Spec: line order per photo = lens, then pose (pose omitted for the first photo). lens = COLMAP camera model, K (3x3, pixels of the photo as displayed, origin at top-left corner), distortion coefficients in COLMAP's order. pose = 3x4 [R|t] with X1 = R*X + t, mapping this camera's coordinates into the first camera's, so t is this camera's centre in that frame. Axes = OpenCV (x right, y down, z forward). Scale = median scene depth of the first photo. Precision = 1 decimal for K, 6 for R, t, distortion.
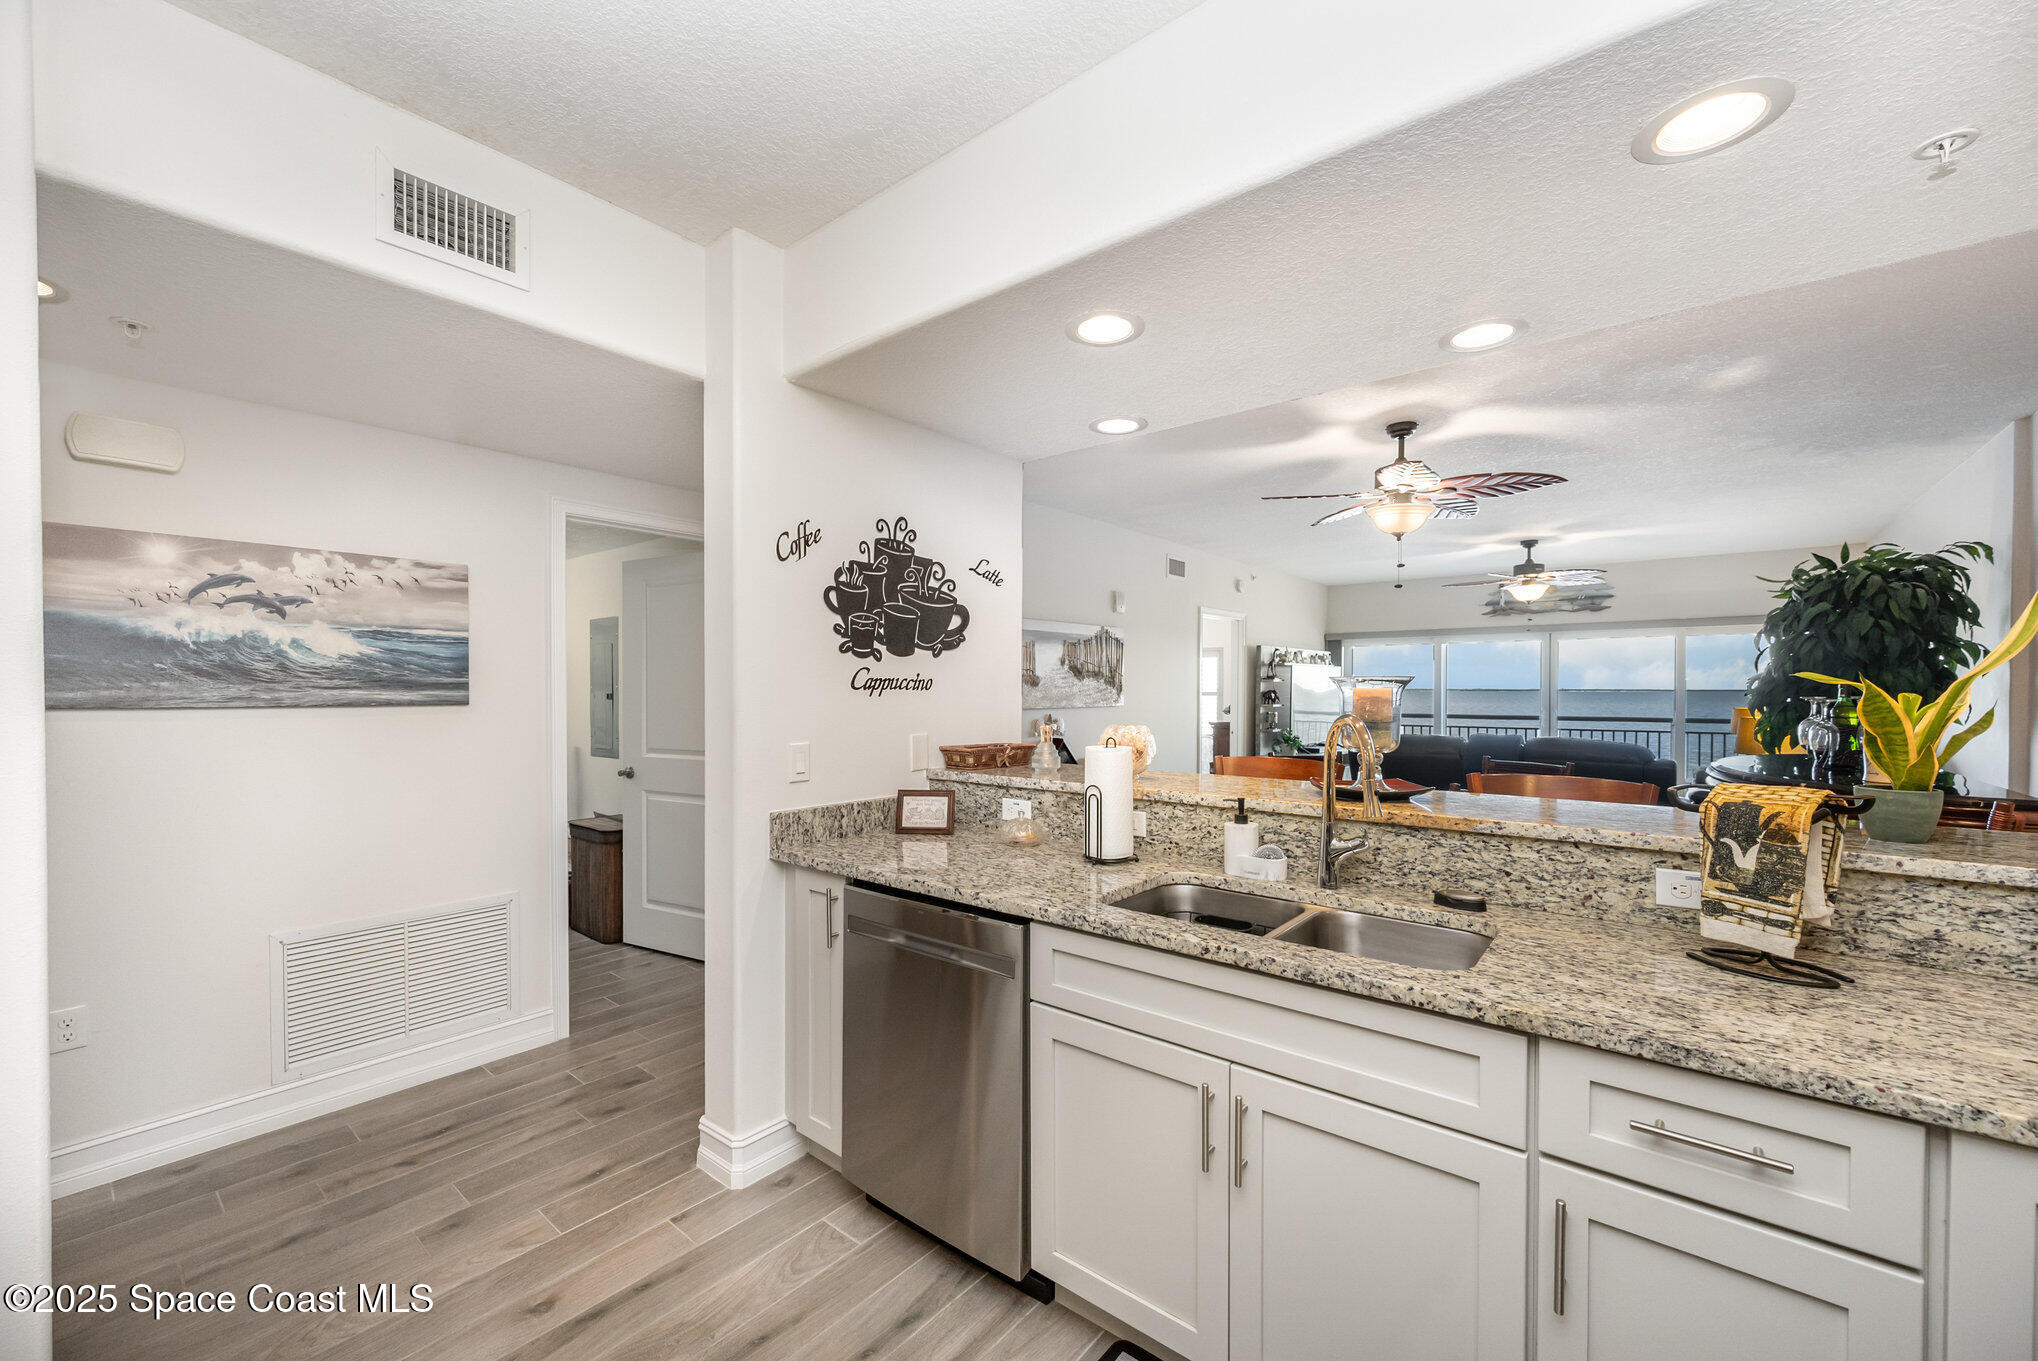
lens RADIAL K [[808.4, 0, 1023.9], [0, 808.4, 690.0], [0, 0, 1]] dist [-0.002675, -0.000252]
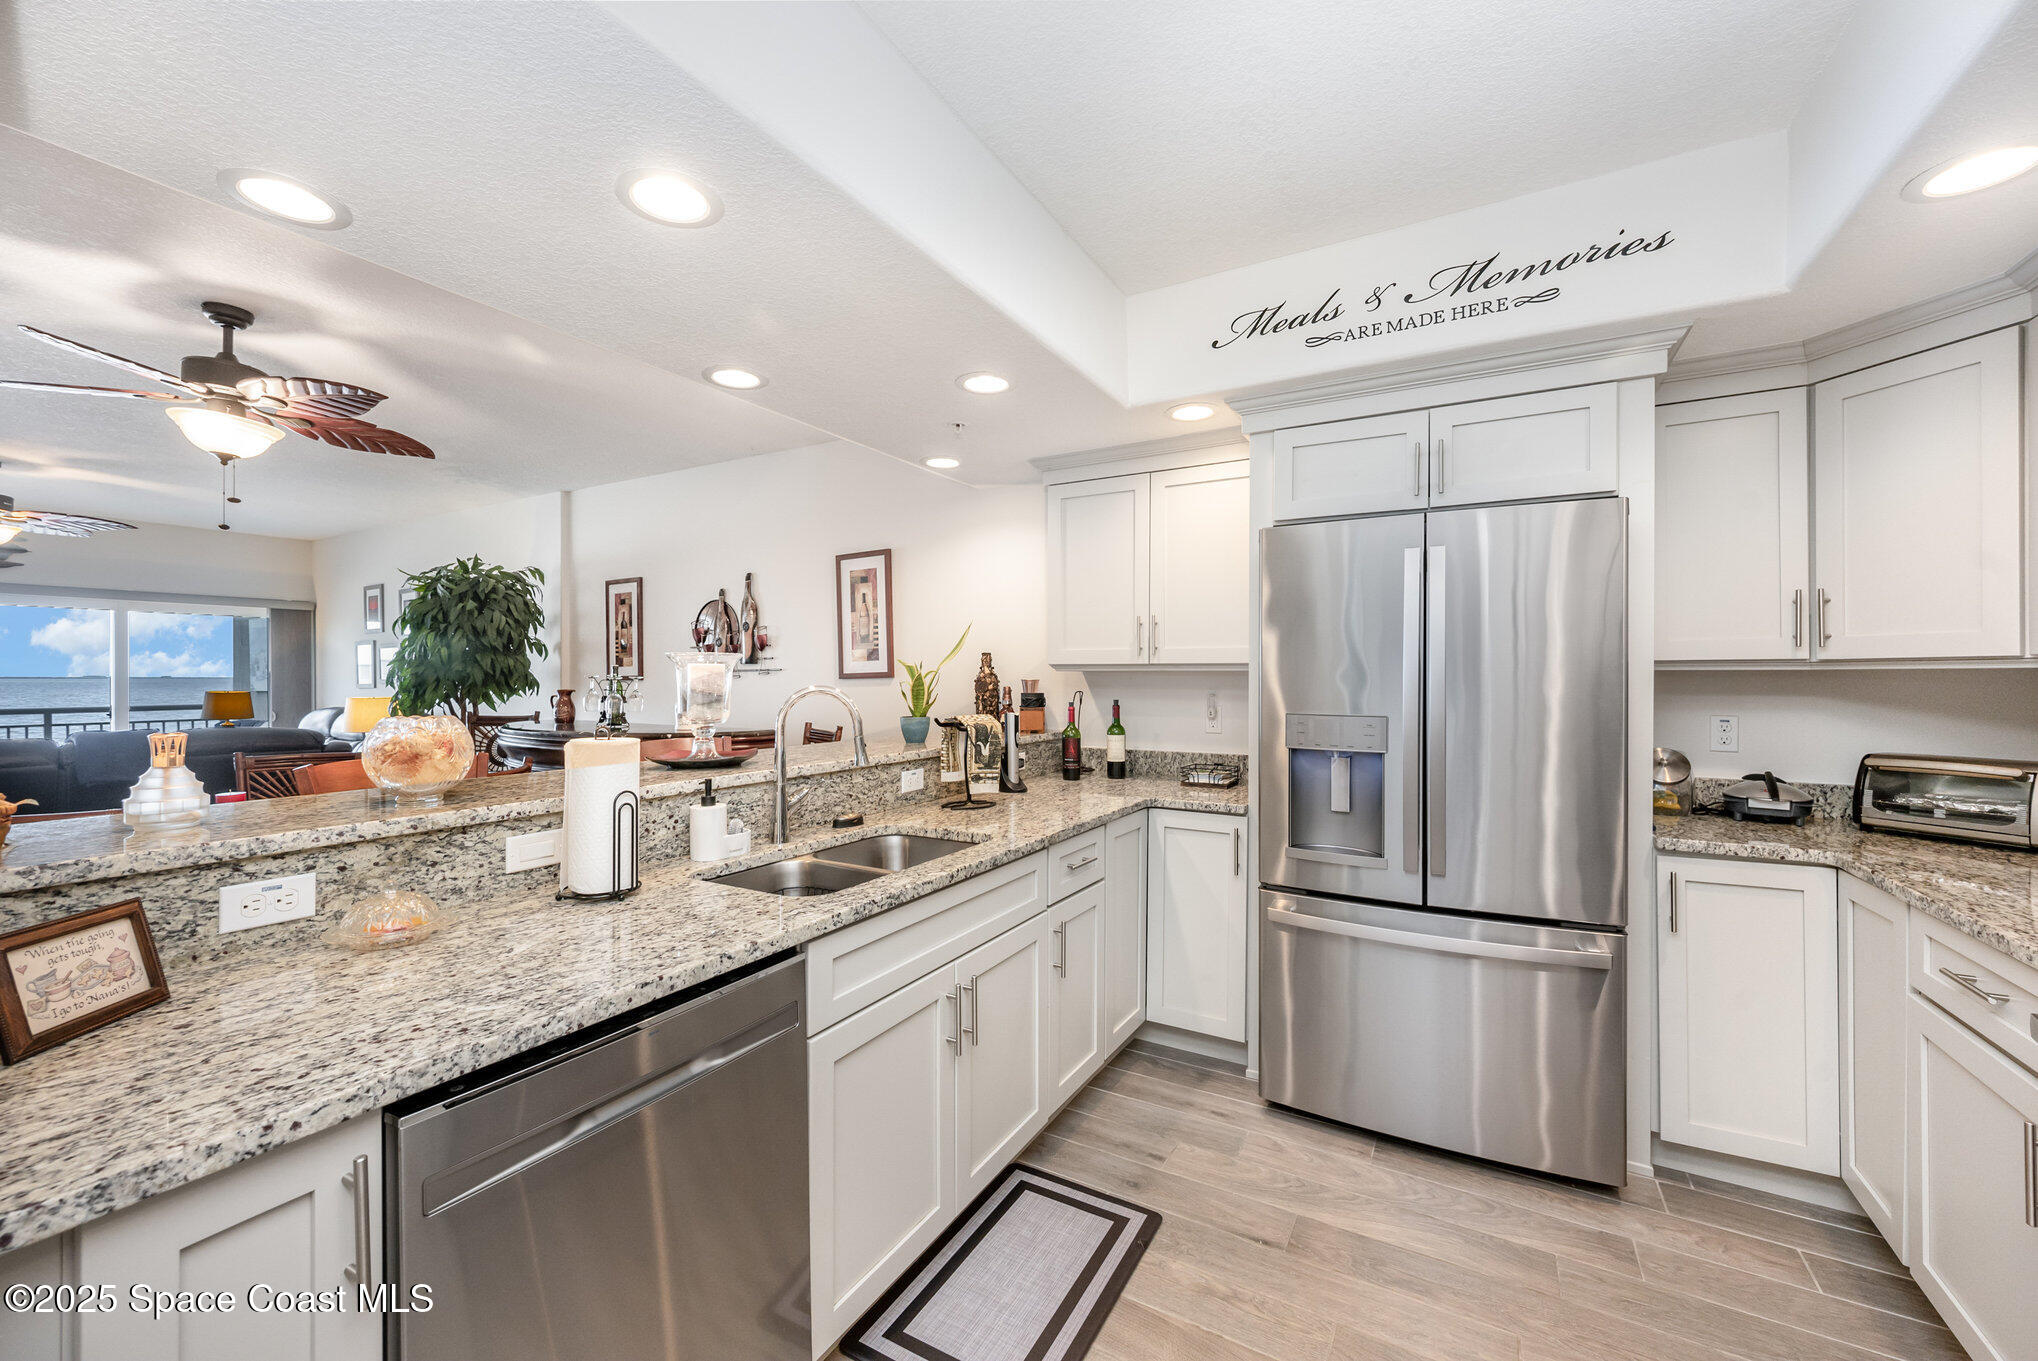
lens RADIAL K [[815.3, 0, 998.9], [0, 815.3, 676.8], [0, 0, 1]] dist [0.002004, 0.000083]
pose [[-0.149580, -0.000572, 0.988749, -0.735044], [0.000390, 1.000000, 0.000638, 0.013990], [-0.988750, 0.000481, -0.149580, 0.816119]]
